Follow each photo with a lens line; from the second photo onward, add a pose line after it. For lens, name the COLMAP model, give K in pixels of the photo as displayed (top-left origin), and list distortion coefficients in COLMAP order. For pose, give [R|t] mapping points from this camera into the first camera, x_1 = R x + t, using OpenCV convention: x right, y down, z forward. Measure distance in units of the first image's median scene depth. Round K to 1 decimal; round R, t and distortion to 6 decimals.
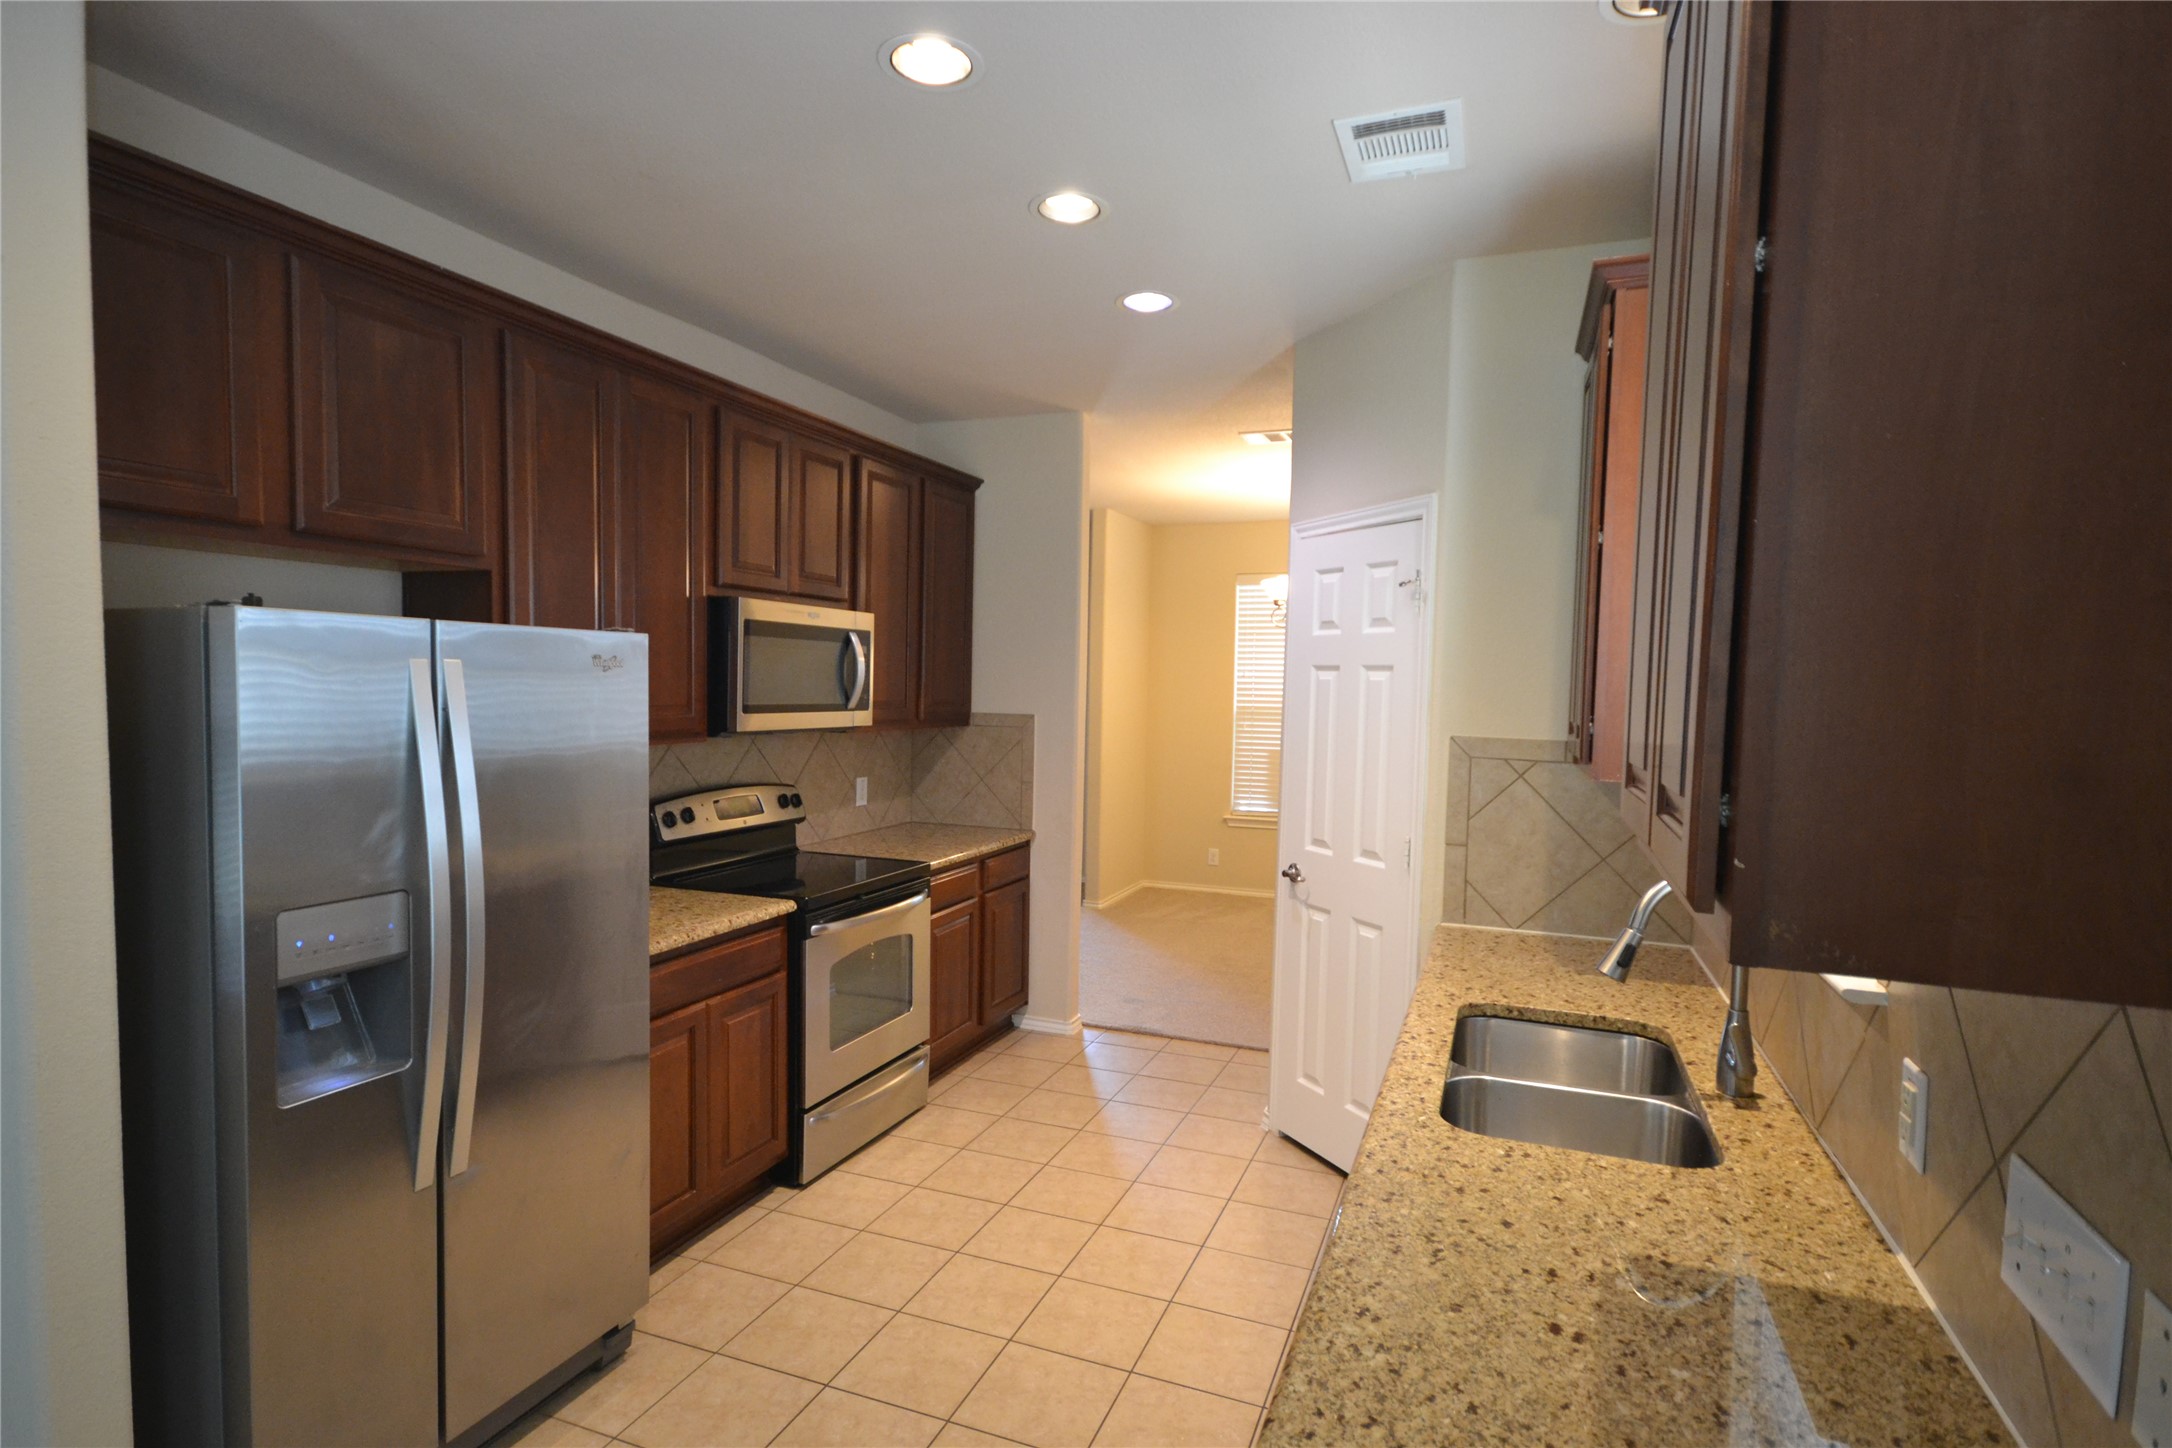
lens RADIAL K [[1095.2, 0, 1086.0], [0, 1095.2, 724.0], [0, 0, 1]] dist [0.000669, 0.000038]
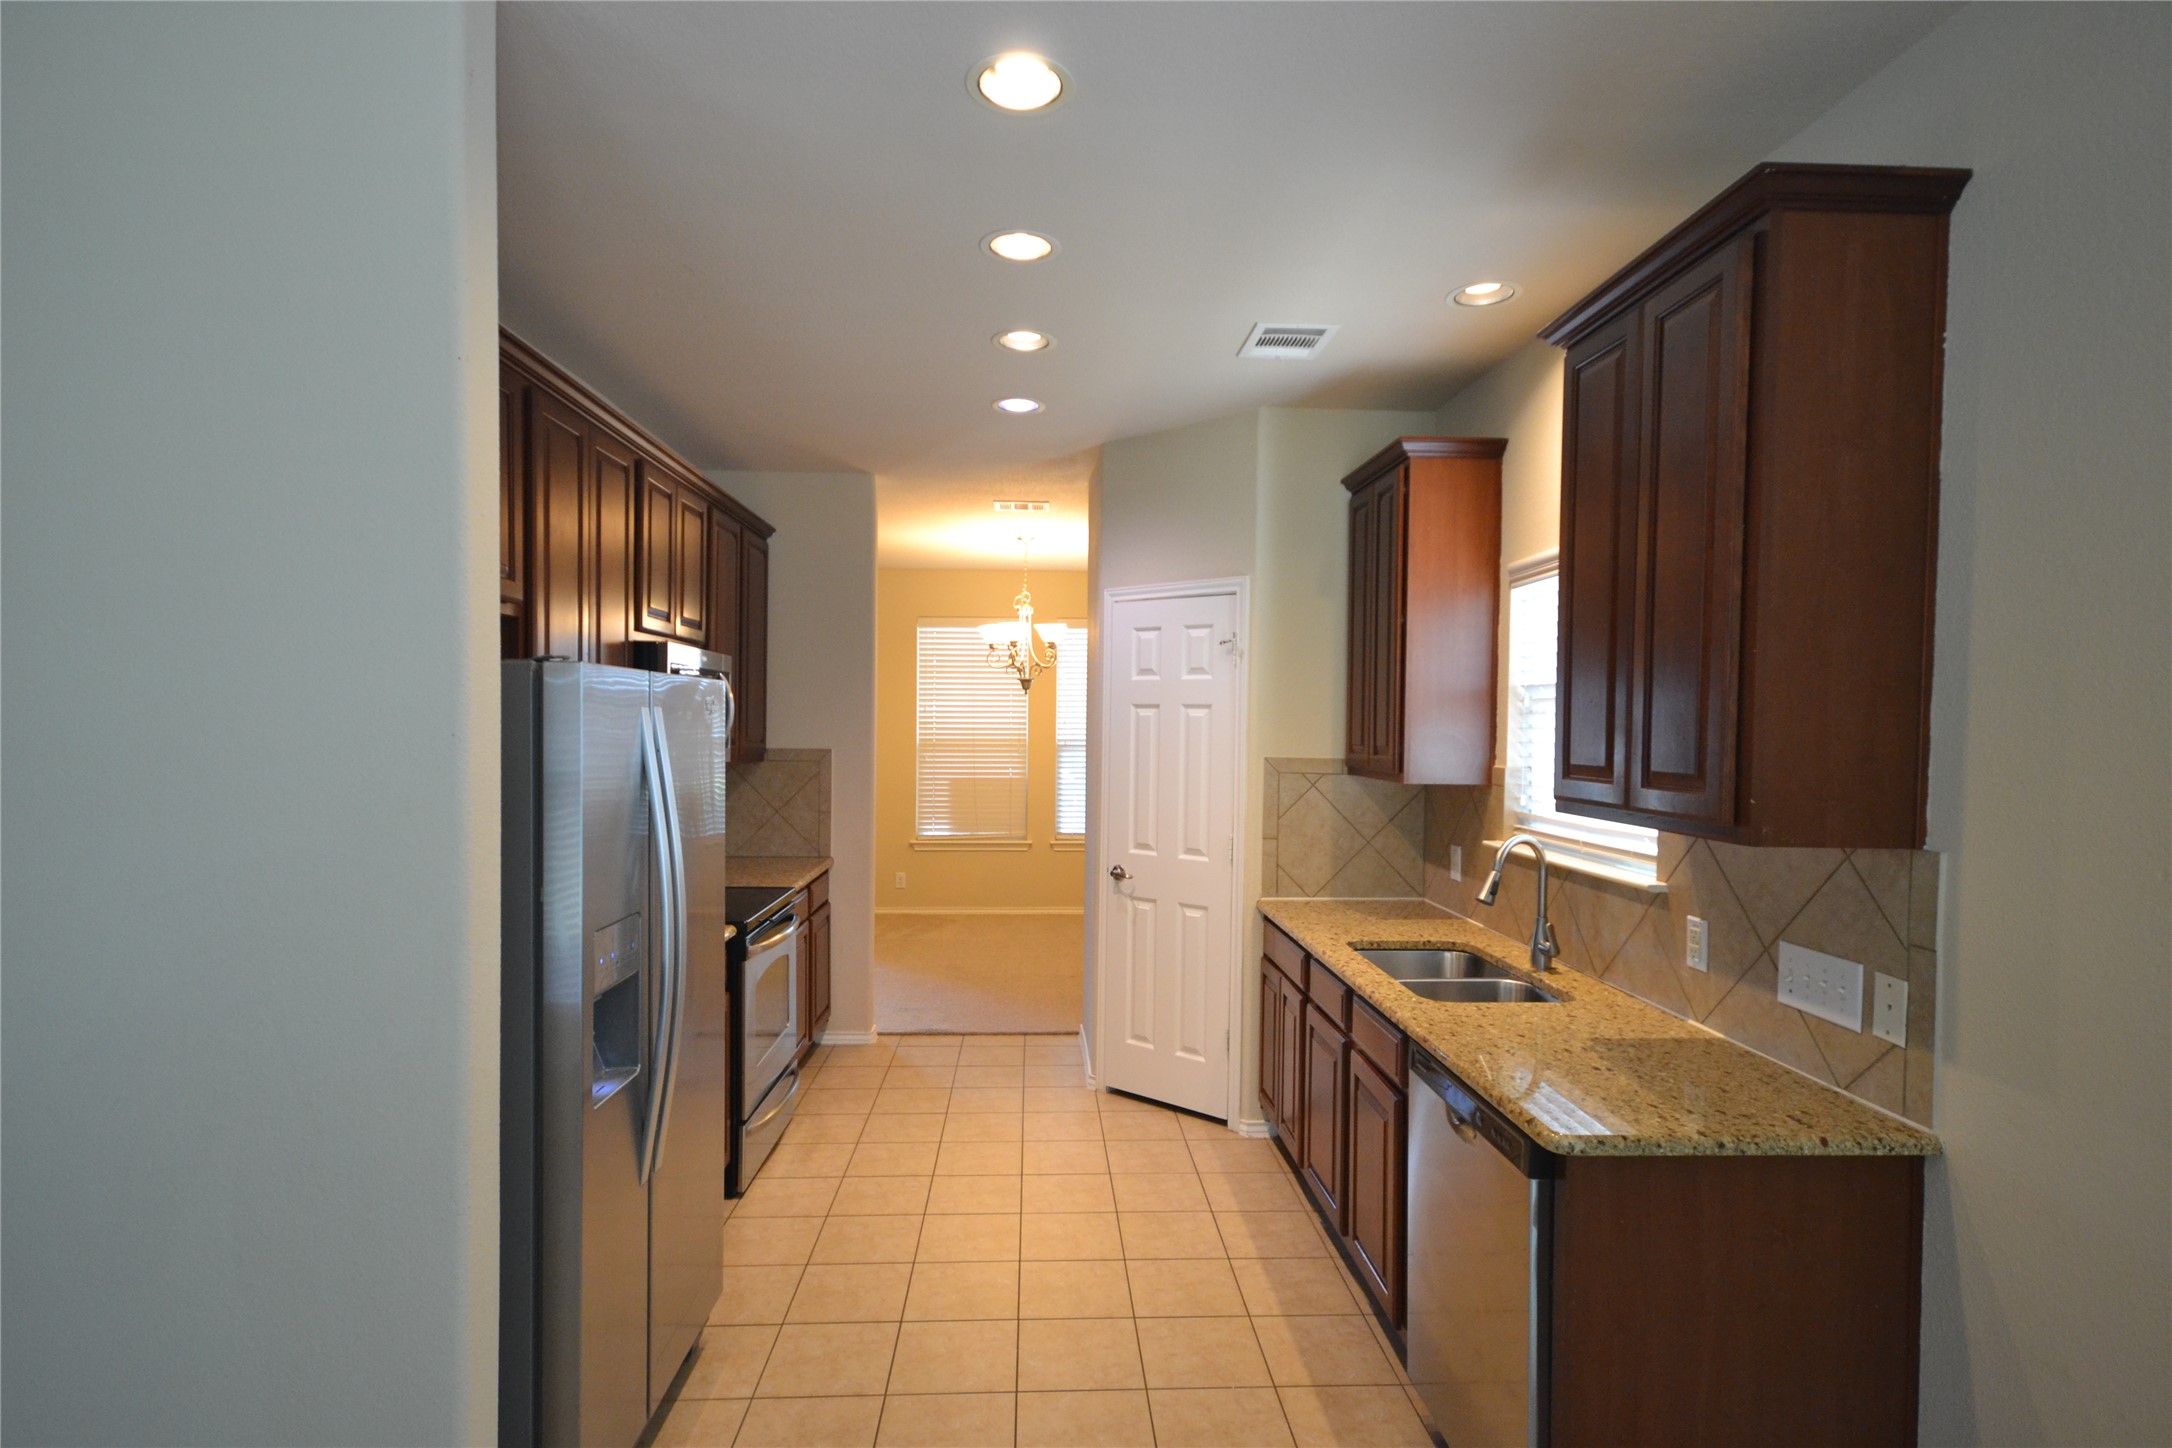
lens RADIAL K [[1095.2, 0, 1086.0], [0, 1095.2, 724.0], [0, 0, 1]] dist [0.000669, 0.000038]
pose [[0.910499, -0.010726, 0.413372, -0.381775], [0.022728, 0.999451, -0.024126, -0.002155], [-0.412886, 0.031362, 0.910243, -0.119577]]
